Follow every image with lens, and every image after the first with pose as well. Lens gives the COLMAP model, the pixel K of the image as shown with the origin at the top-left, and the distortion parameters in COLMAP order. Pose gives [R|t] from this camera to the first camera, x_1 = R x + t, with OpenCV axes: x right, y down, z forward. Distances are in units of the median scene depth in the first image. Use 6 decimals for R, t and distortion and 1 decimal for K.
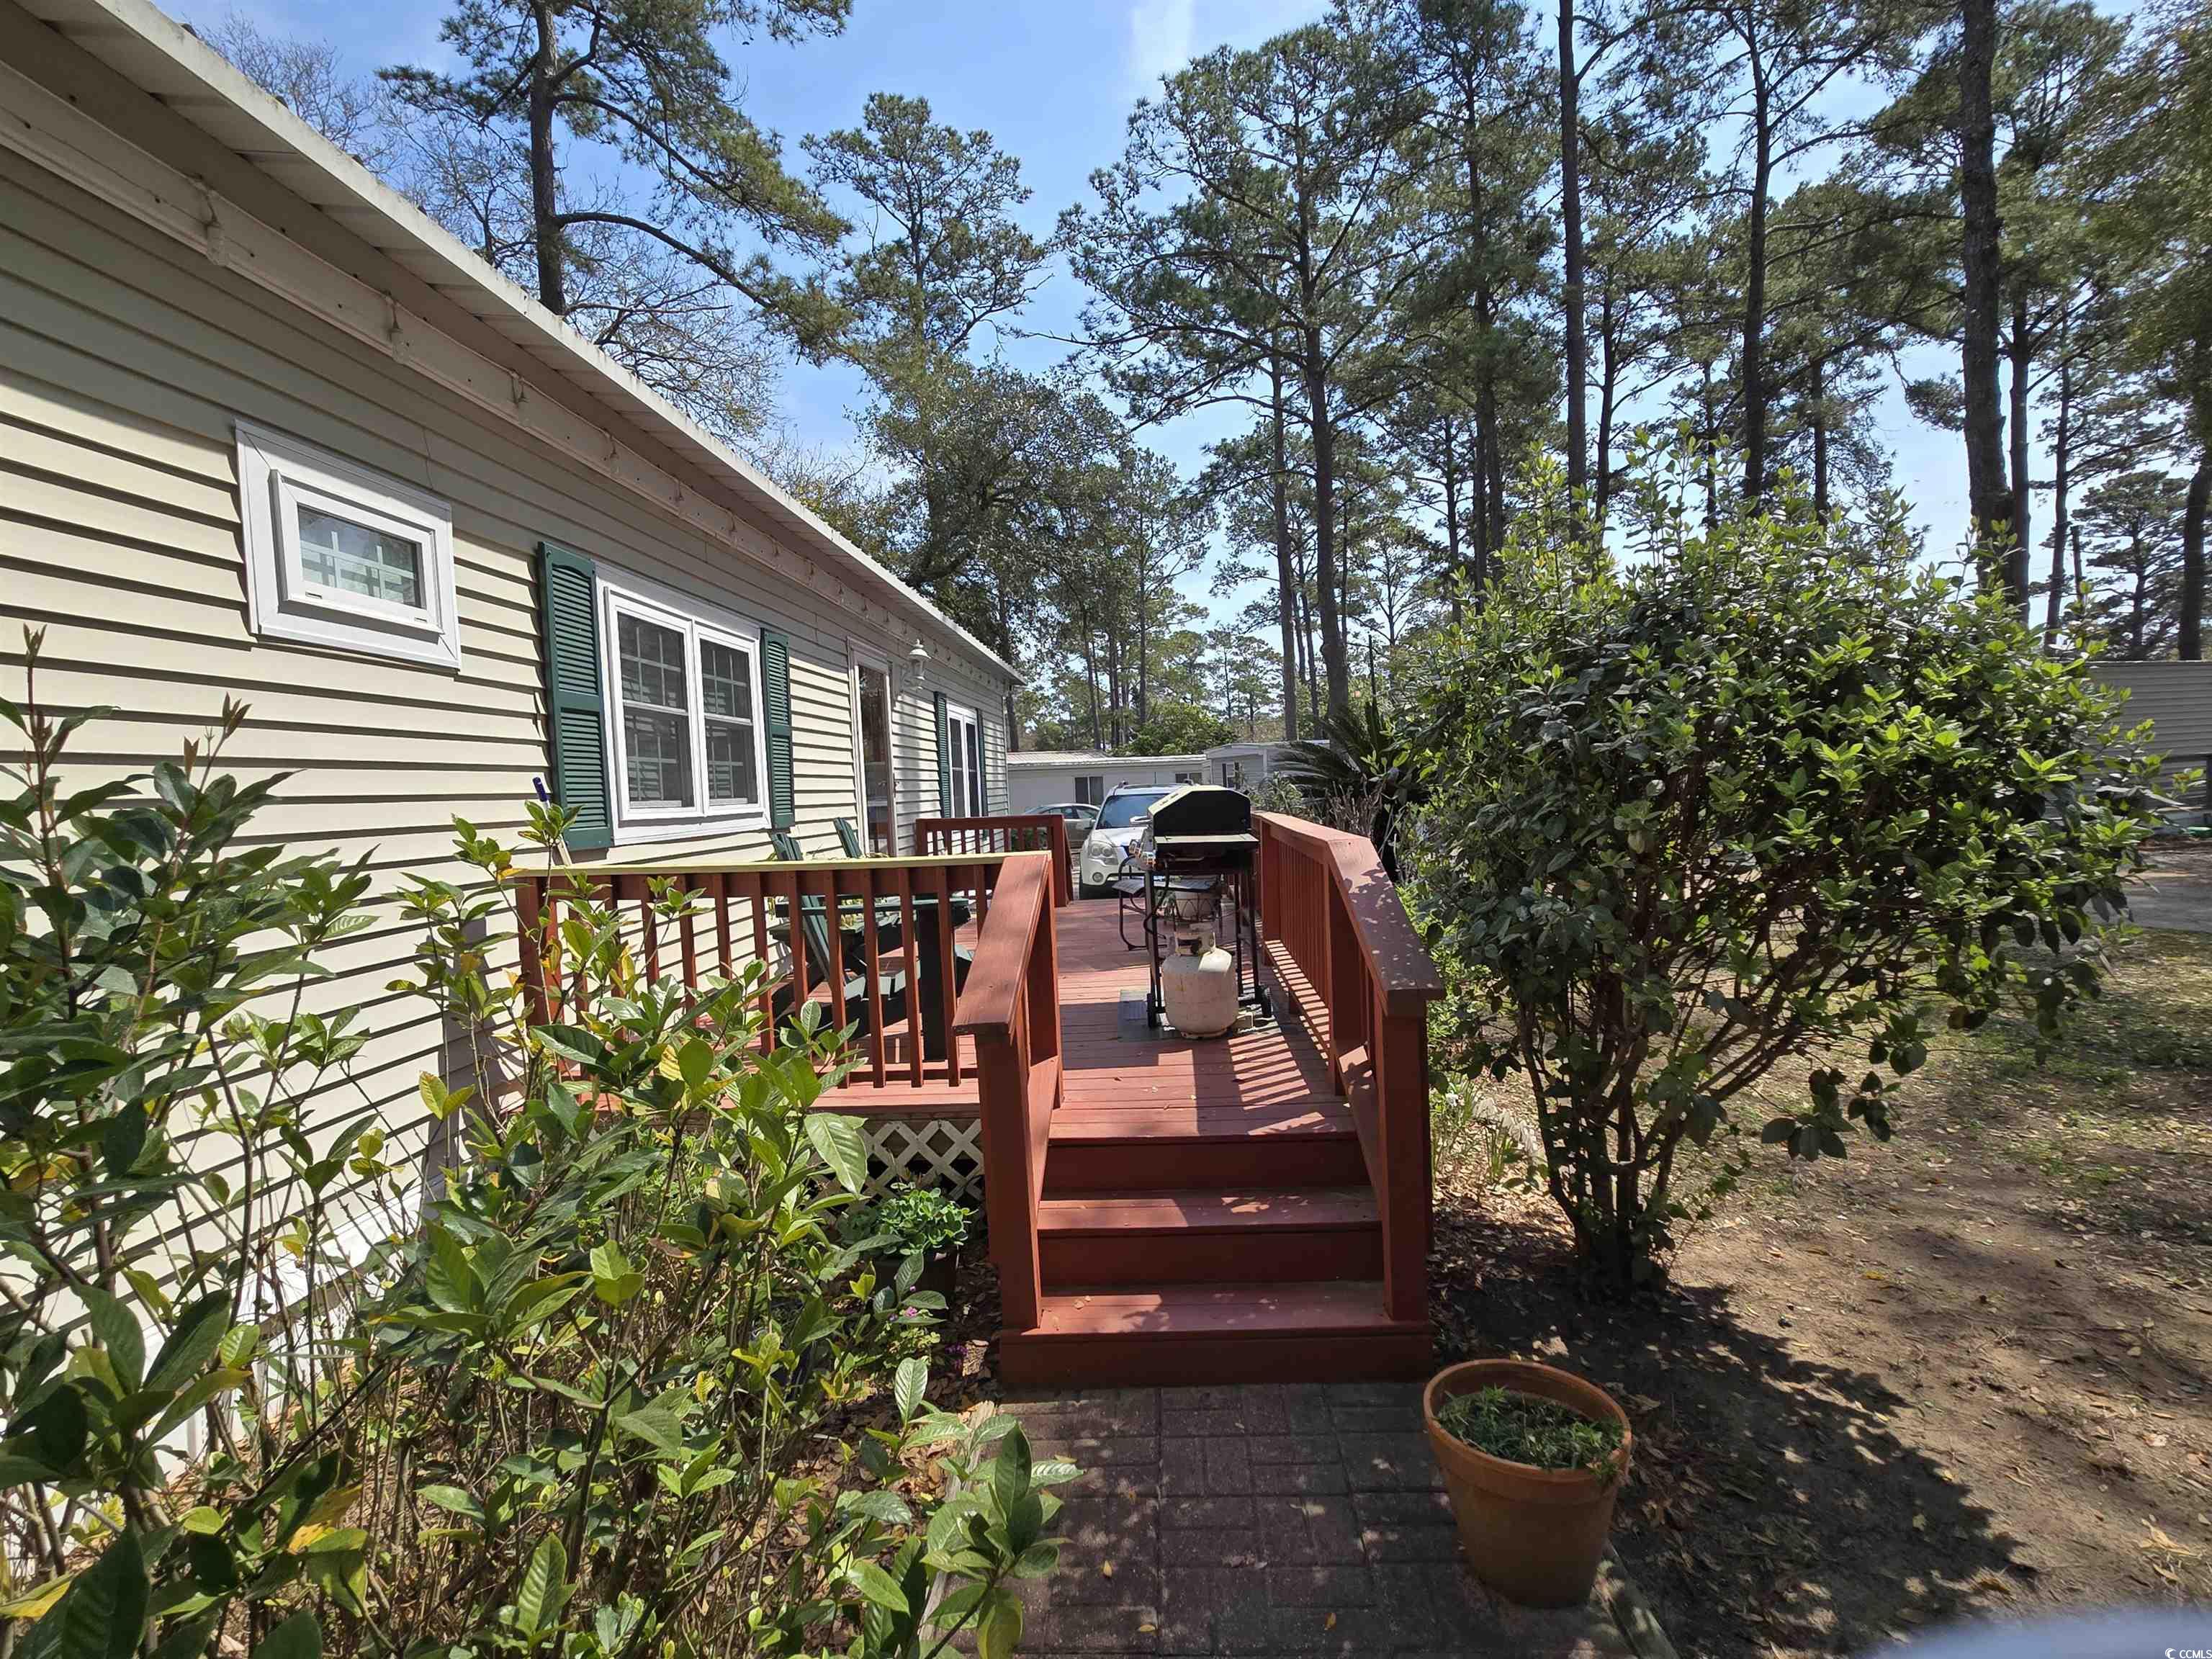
lens RADIAL K [[1016.8, 0, 1093.4], [0, 1016.8, 839.5], [0, 0, 1]] dist [-0.000321, 0.001169]
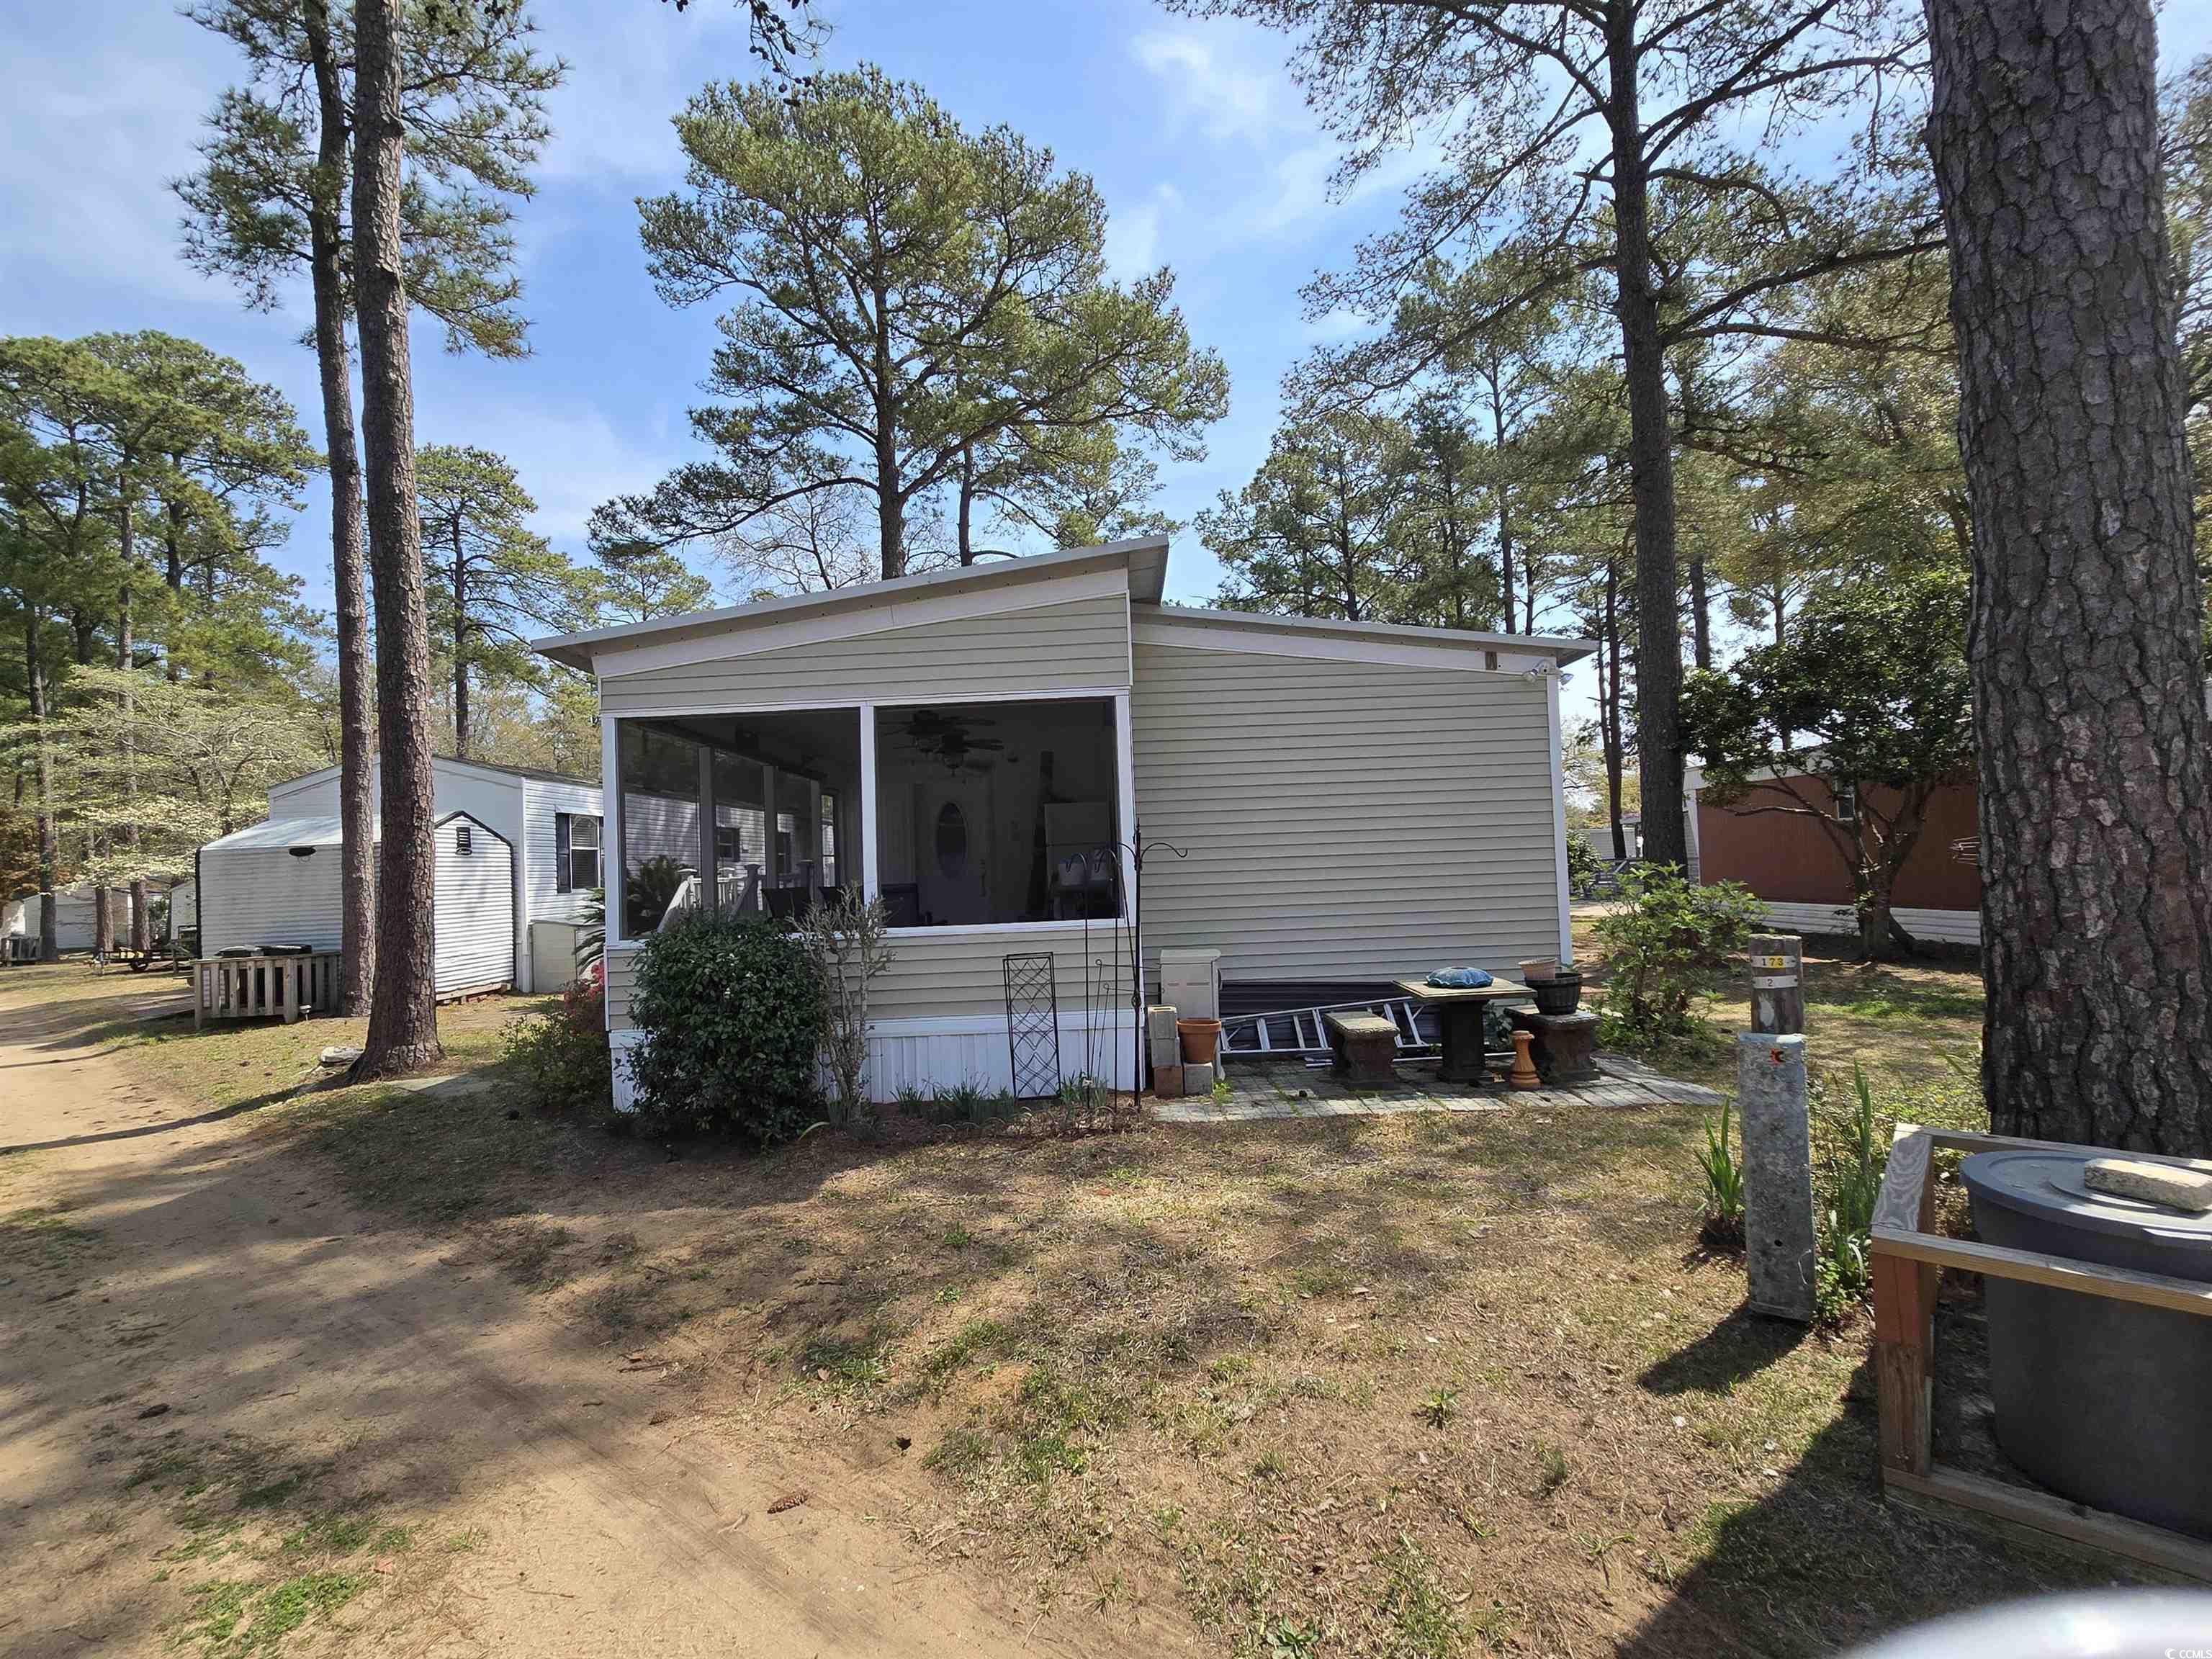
lens RADIAL K [[1030.7, 0, 1118.4], [0, 1030.7, 839.0], [0, 0, 1]] dist [0.004375, 0.000834]
pose [[0.997336, 0.014572, 0.071480, -1.060987], [-0.008499, 0.996384, -0.084535, 0.171809], [-0.072454, 0.083702, 0.993853, -2.299859]]
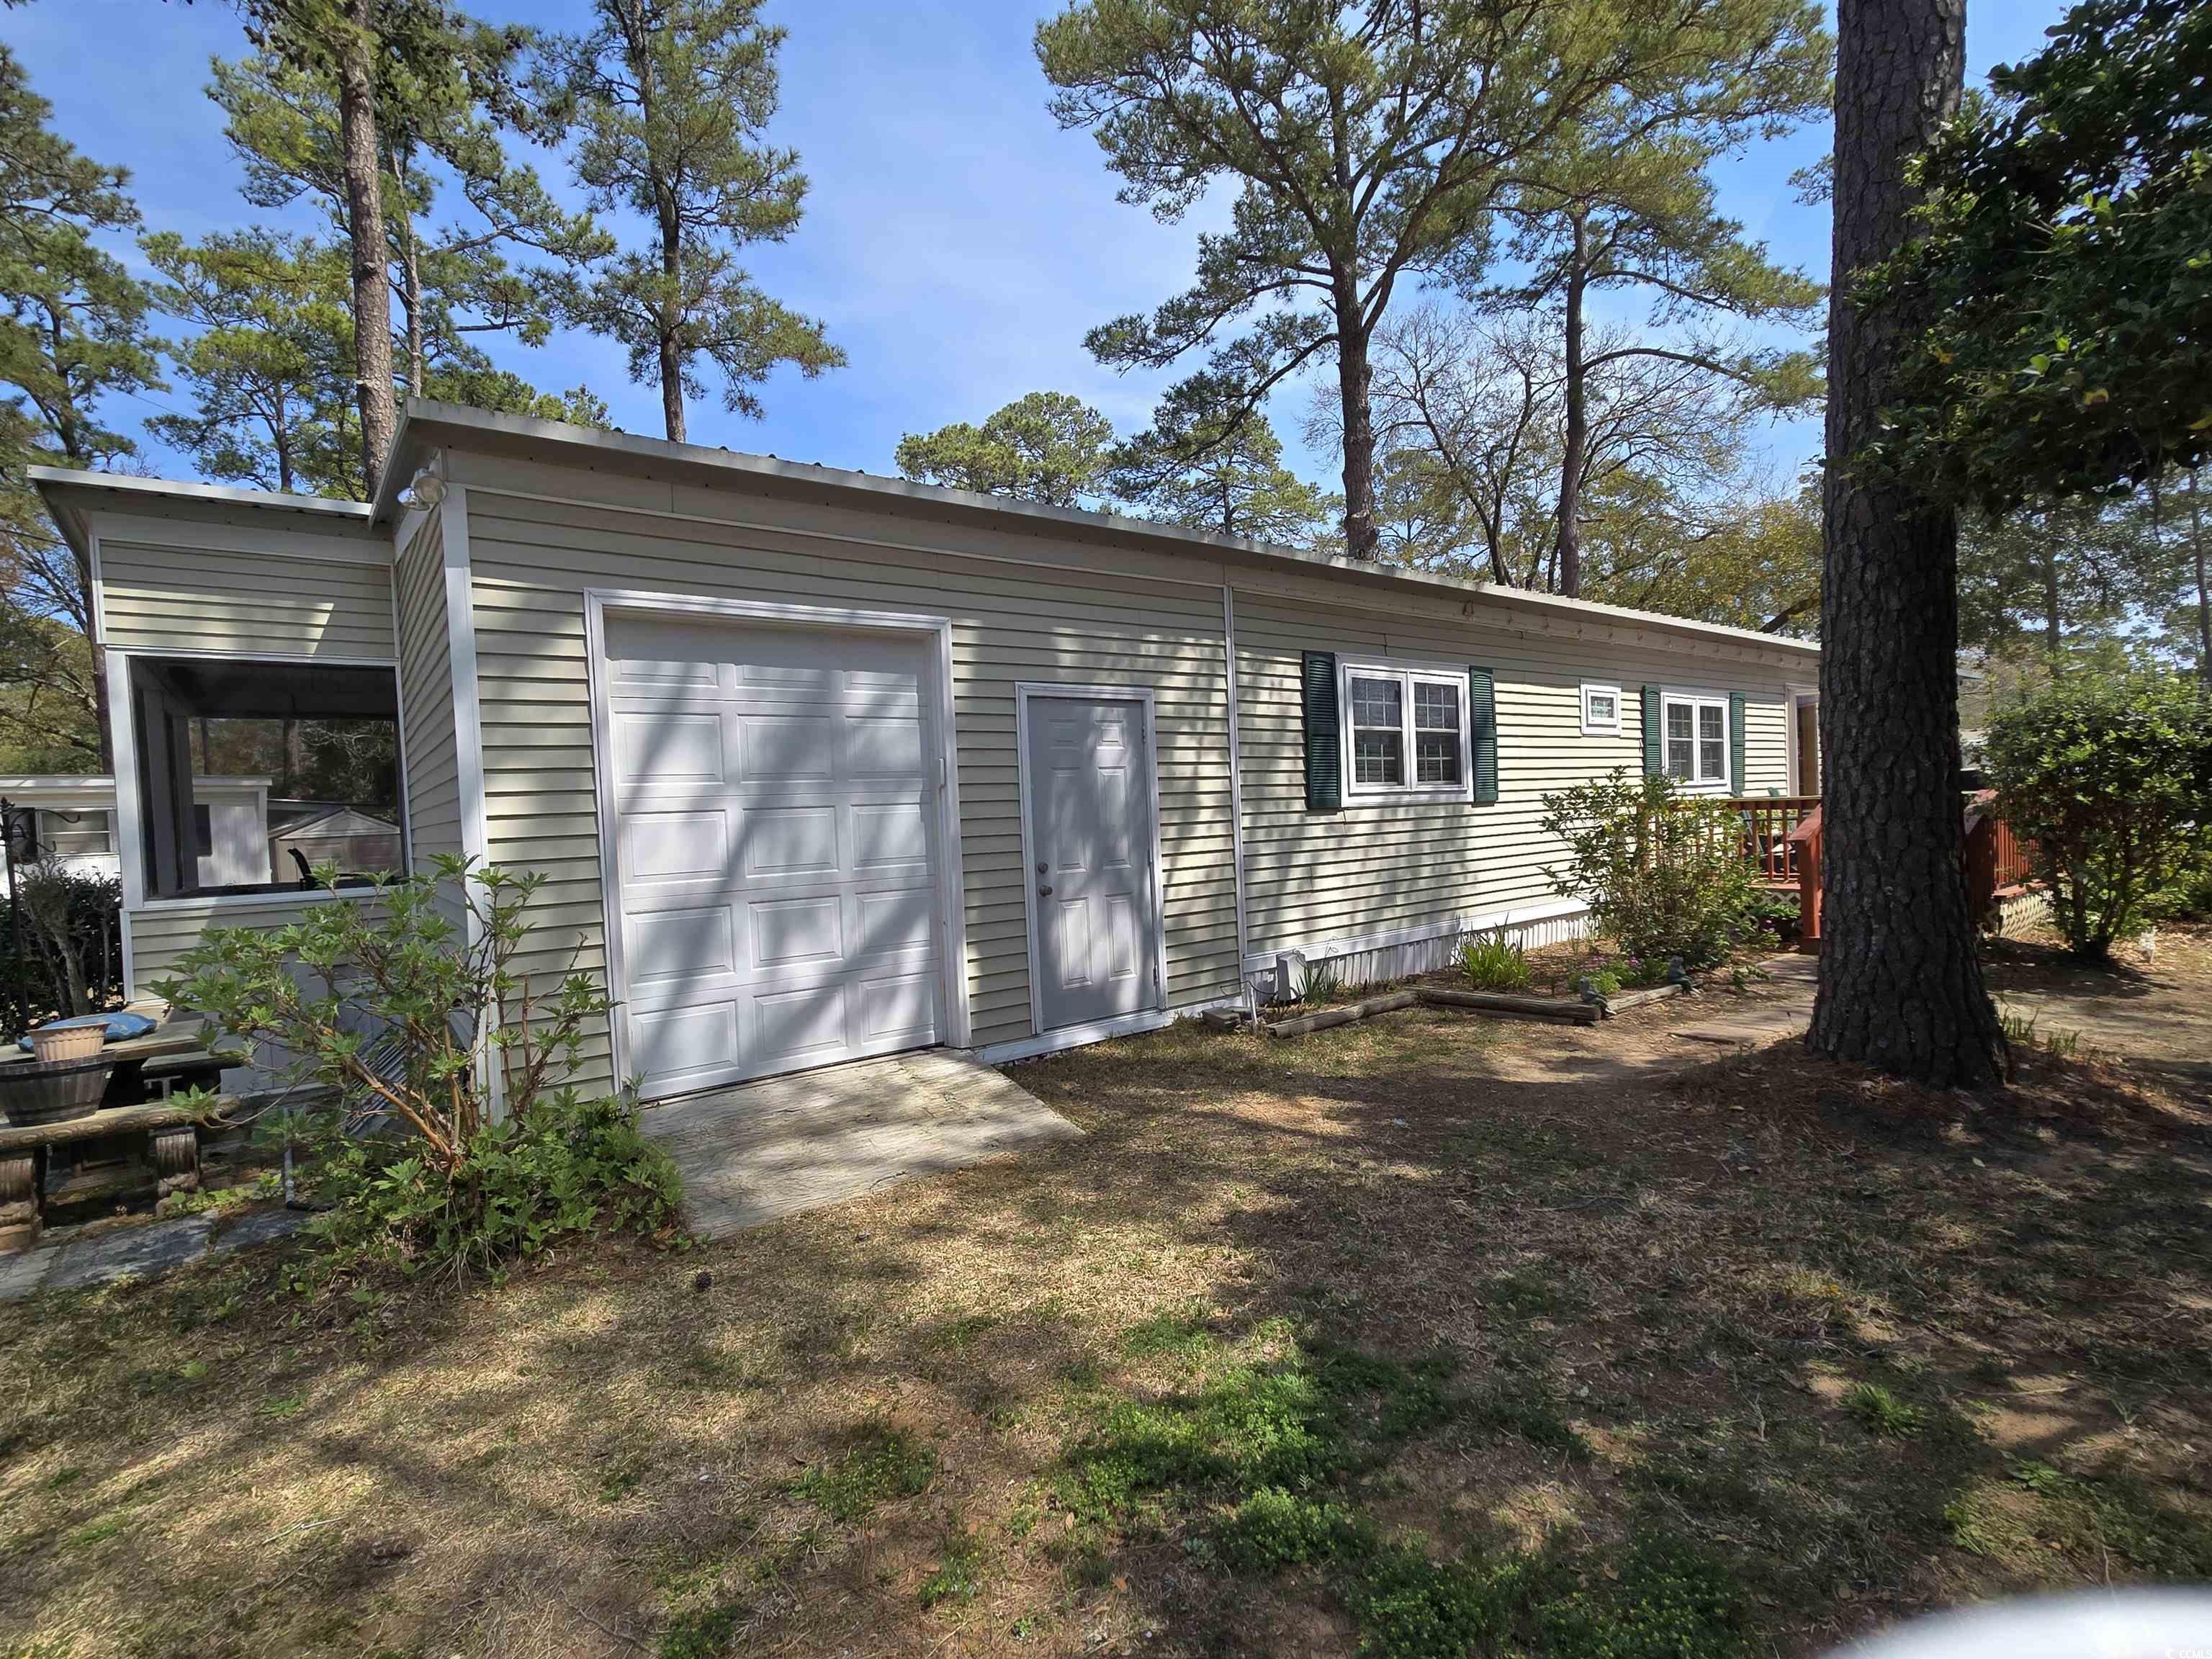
lens RADIAL K [[1033.2, 0, 1130.6], [0, 1033.2, 842.5], [0, 0, 1]] dist [0.000874, 0.000291]
pose [[0.670078, 0.038976, -0.741267, 0.377767], [-0.024800, 0.999239, 0.030122, 0.052886], [0.741876, -0.001801, 0.670534, -1.163599]]
